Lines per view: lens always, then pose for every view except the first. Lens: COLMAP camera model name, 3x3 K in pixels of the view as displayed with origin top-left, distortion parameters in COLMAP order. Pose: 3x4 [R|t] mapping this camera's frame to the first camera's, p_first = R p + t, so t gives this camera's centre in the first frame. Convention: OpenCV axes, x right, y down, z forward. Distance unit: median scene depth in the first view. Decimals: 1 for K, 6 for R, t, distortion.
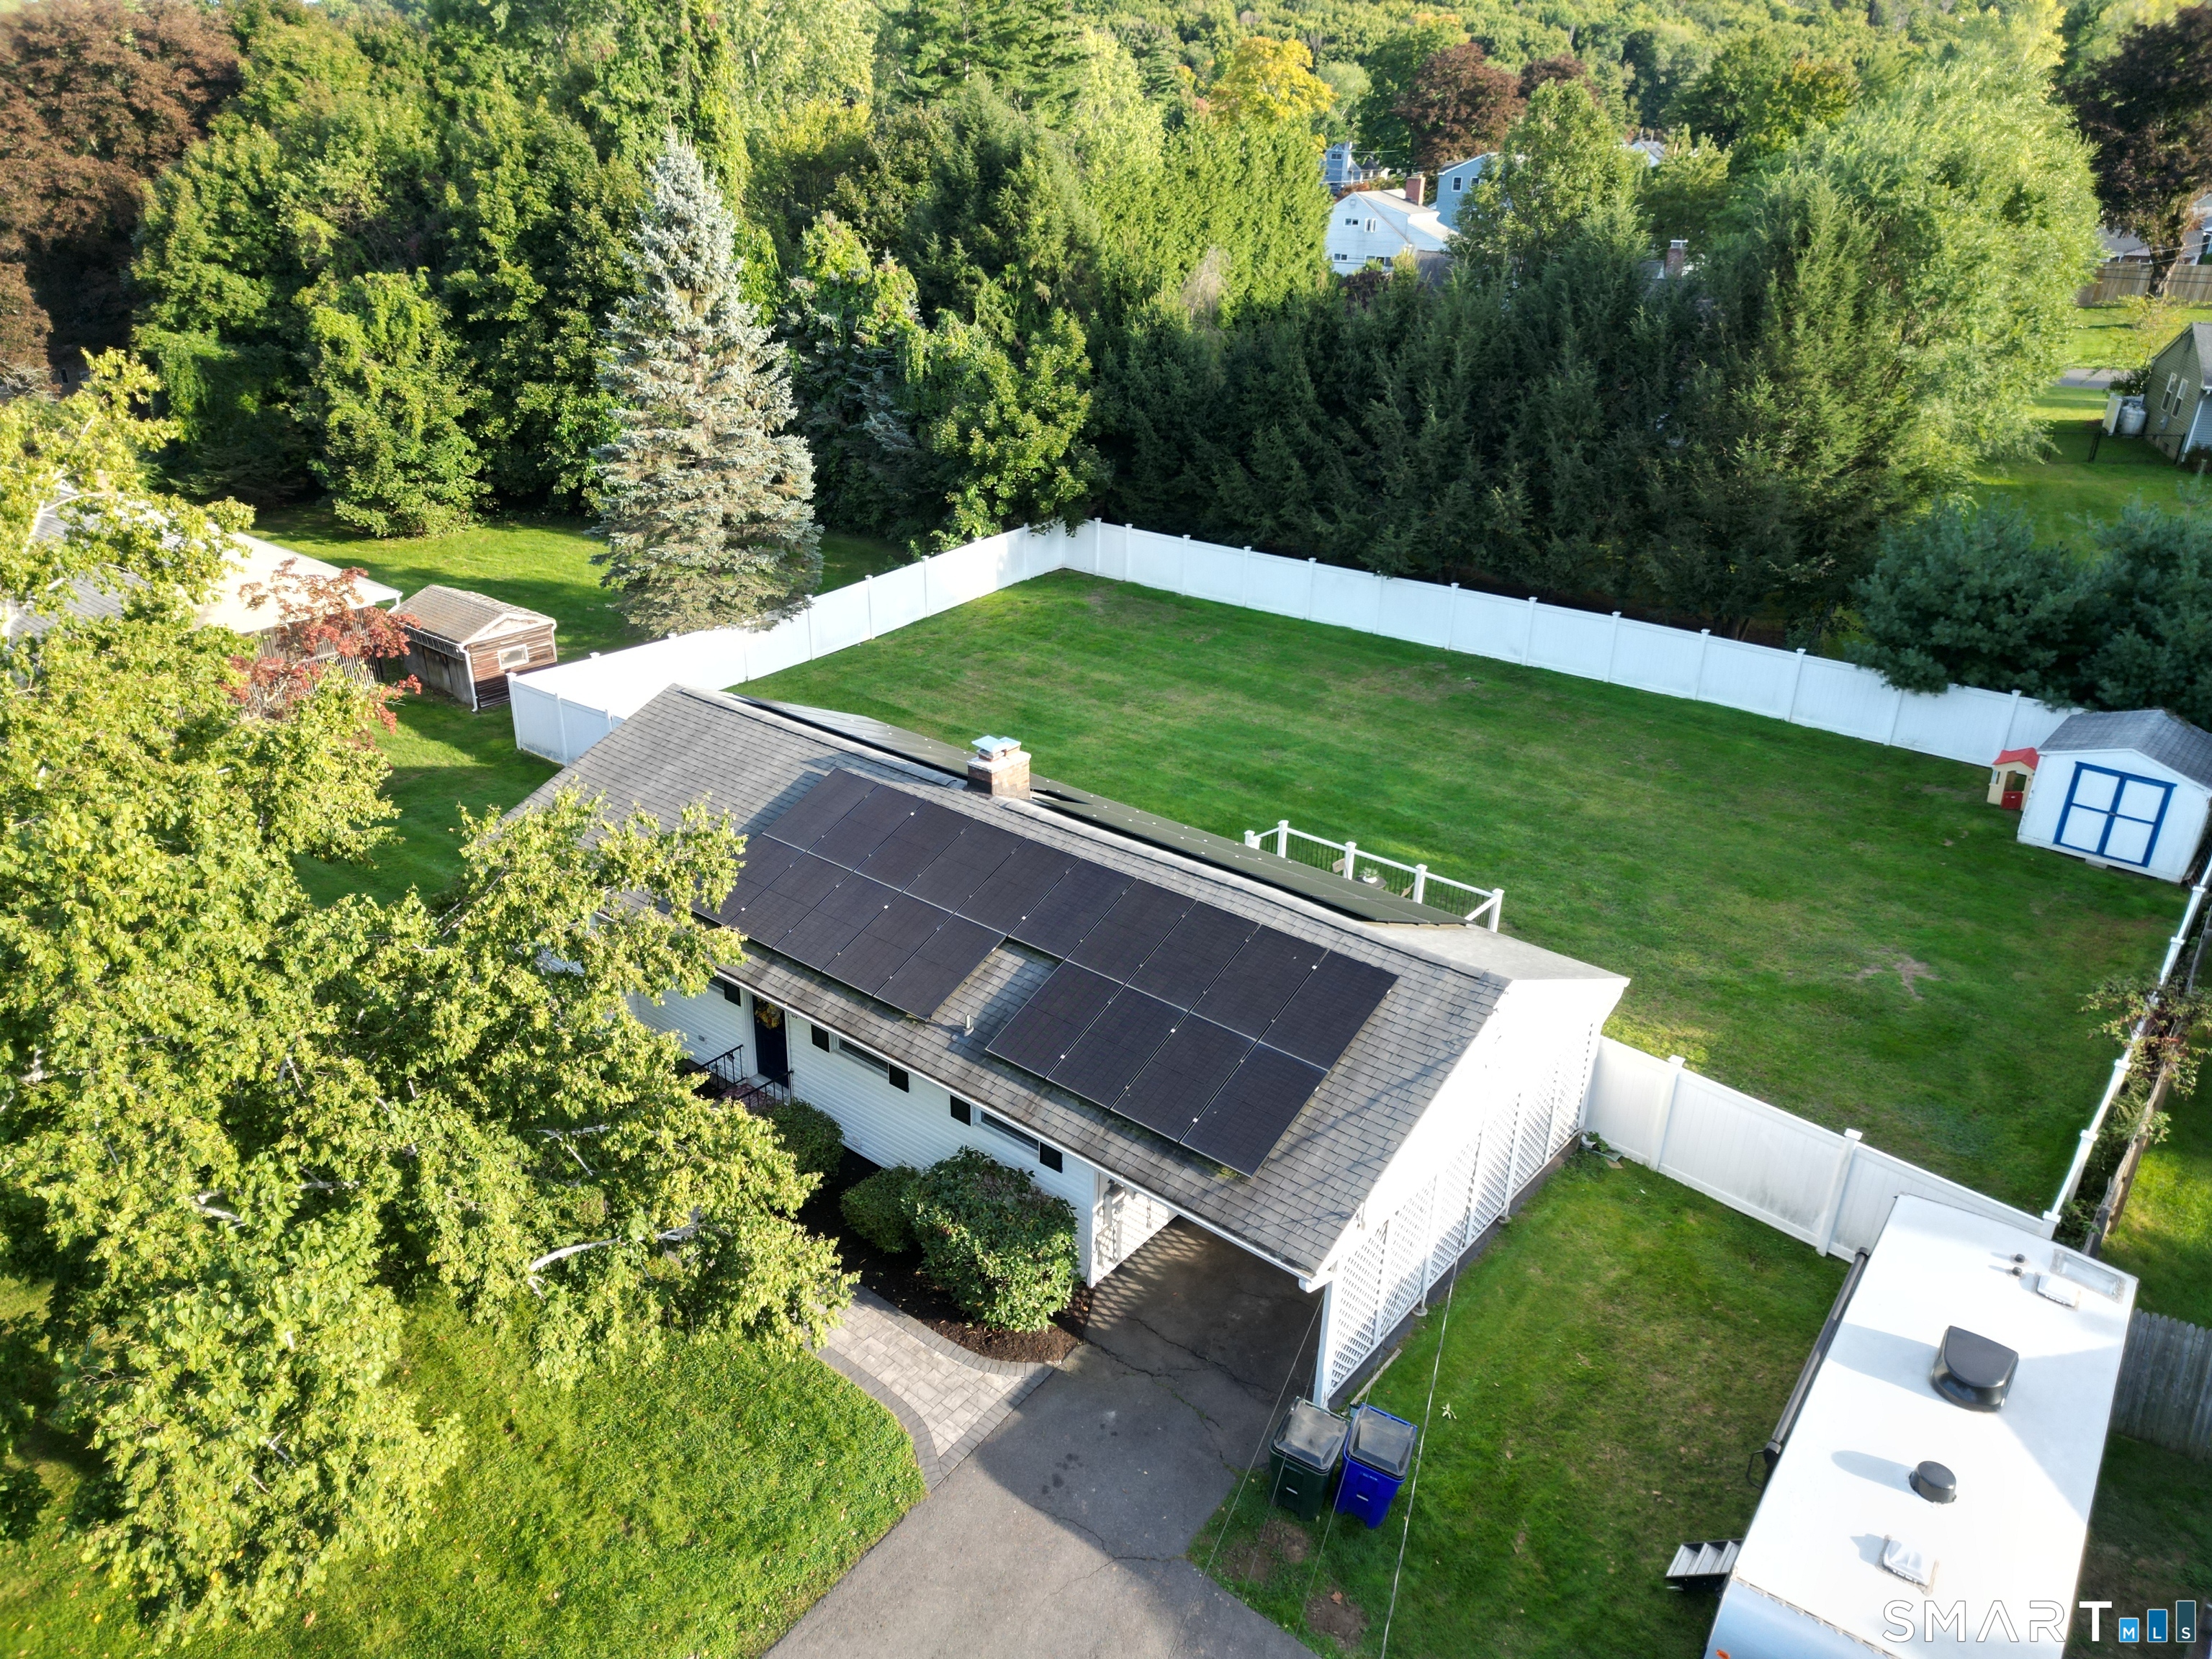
lens RADIAL K [[1540.0, 0, 1100.7], [0, 1540.0, 828.4], [0, 0, 1]] dist [0.079637, -0.080455]
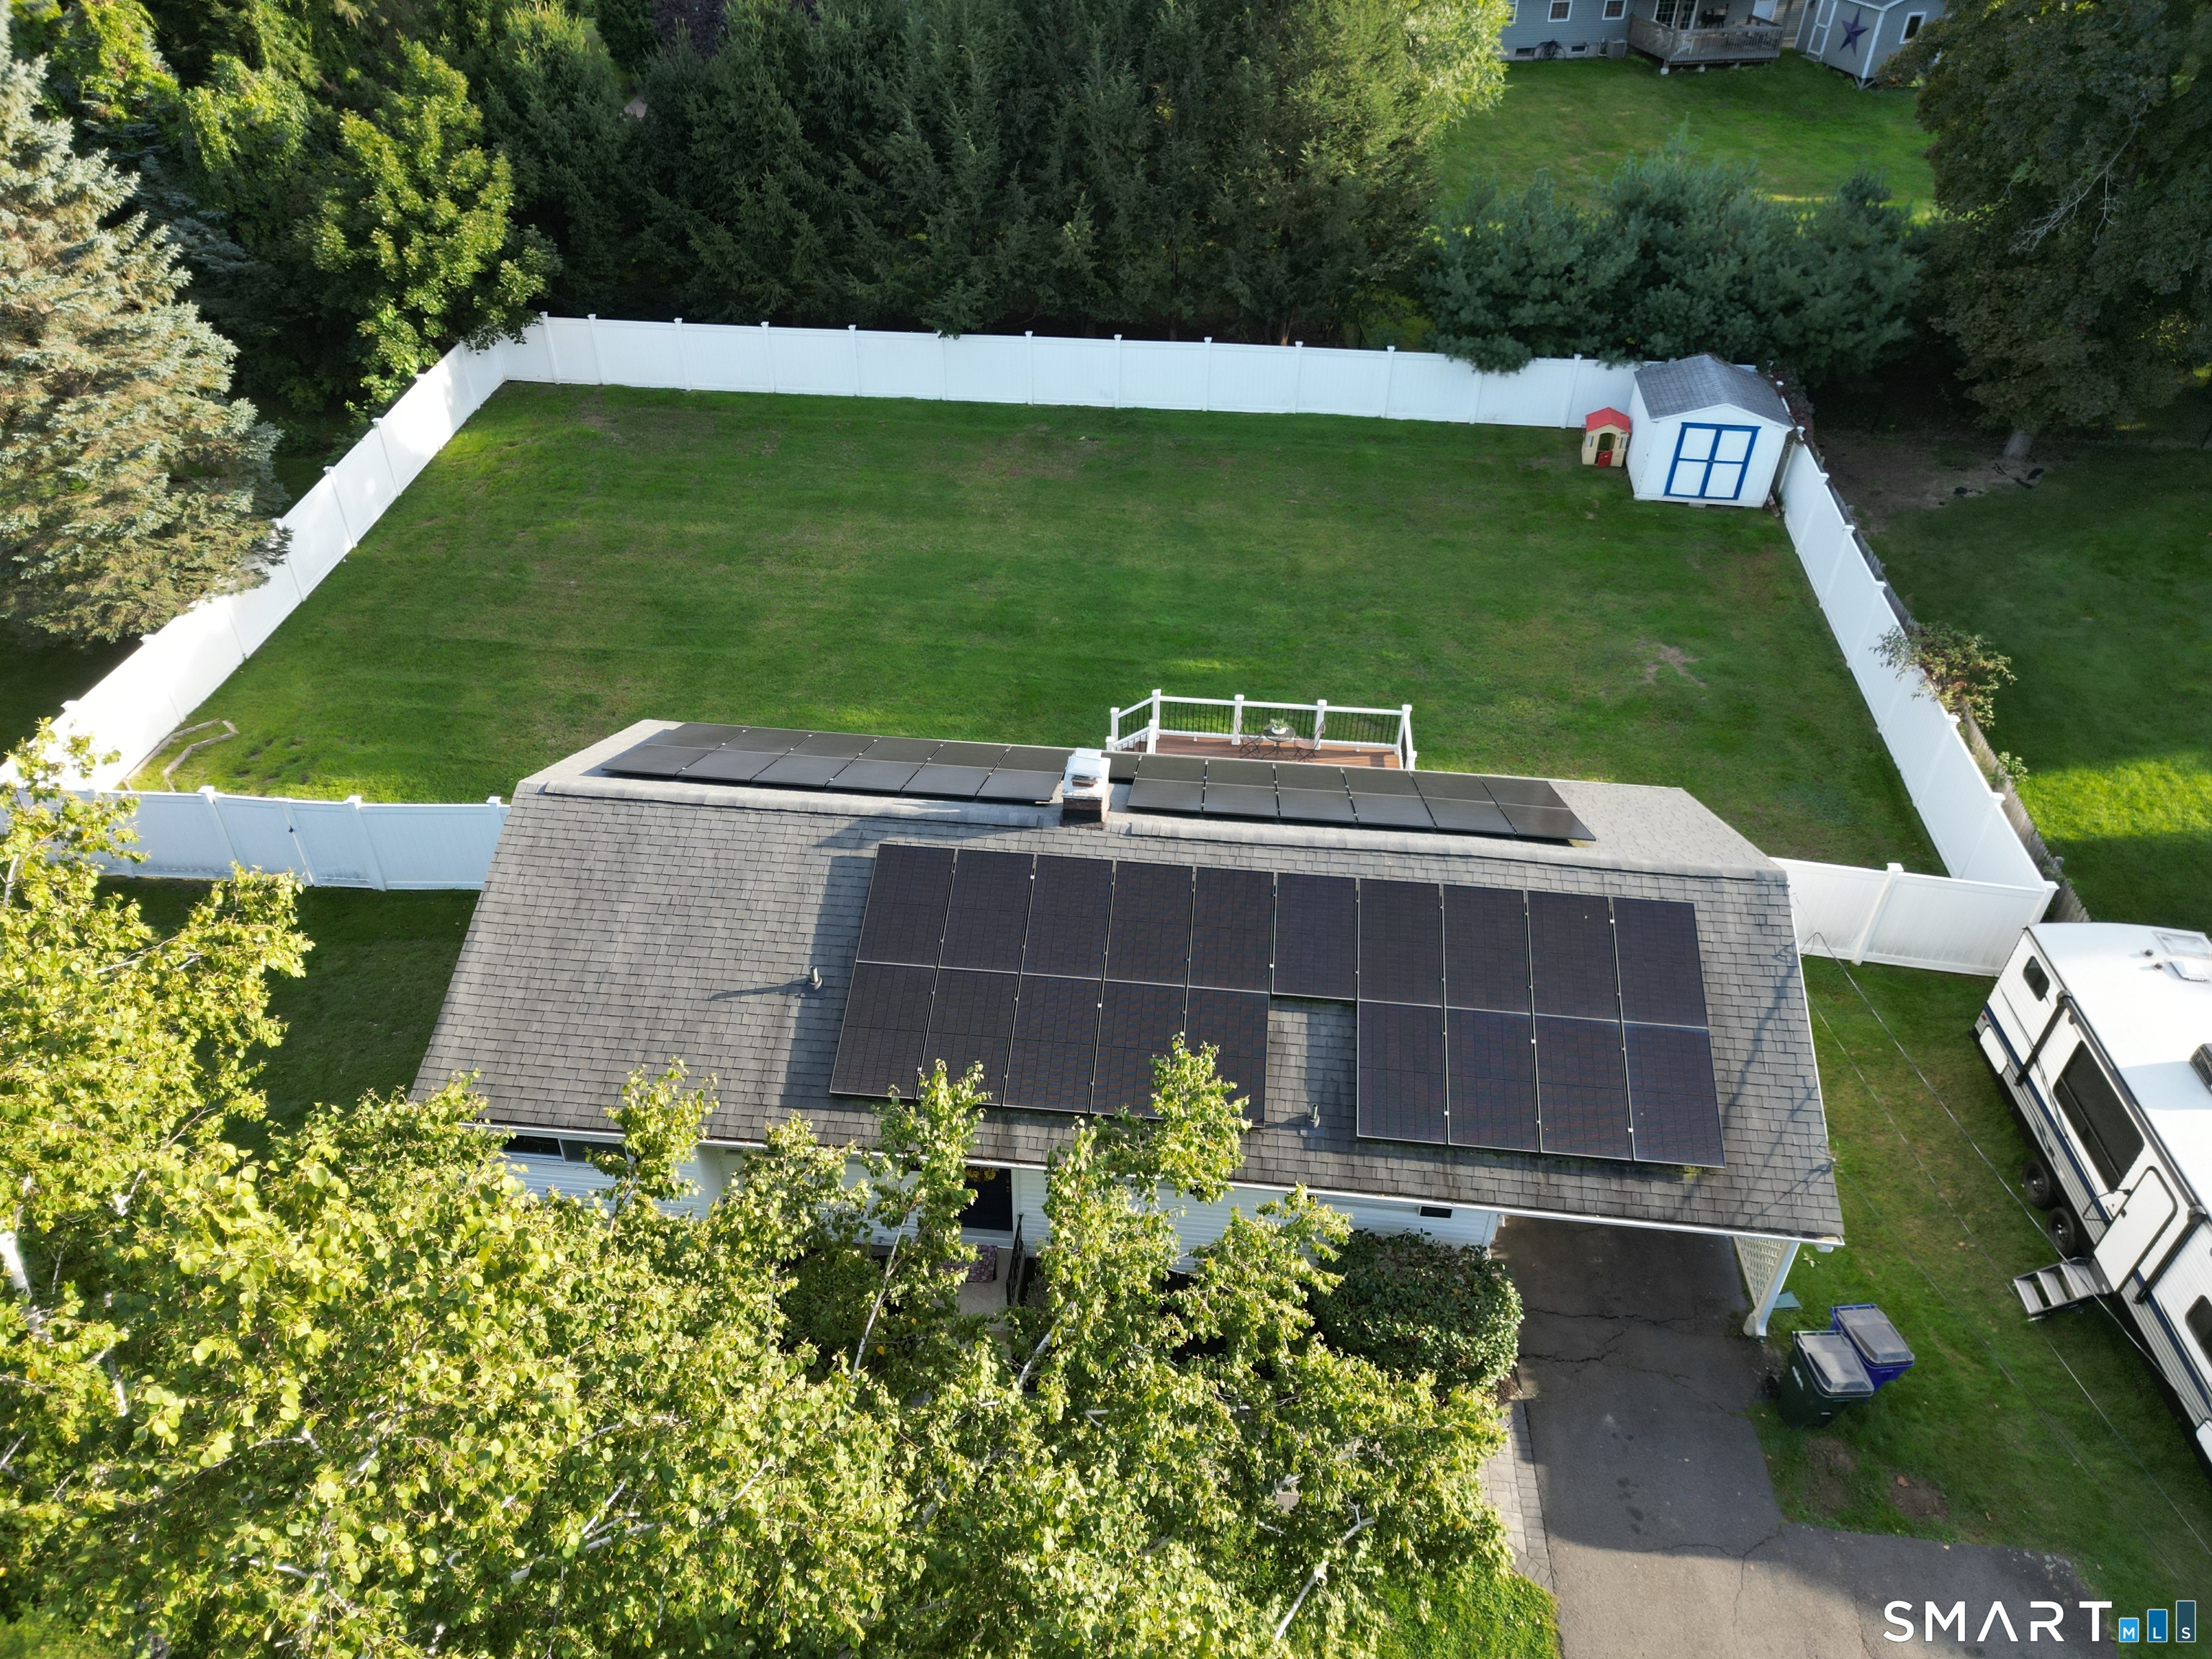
lens RADIAL K [[1540.0, 0, 1100.7], [0, 1540.0, 828.4], [0, 0, 1]] dist [0.079637, -0.080455]
pose [[0.837727, -0.340435, 0.426988, -0.257903], [0.229306, 0.928919, 0.290736, -0.158219], [-0.495614, -0.145647, 0.856244, 0.157332]]
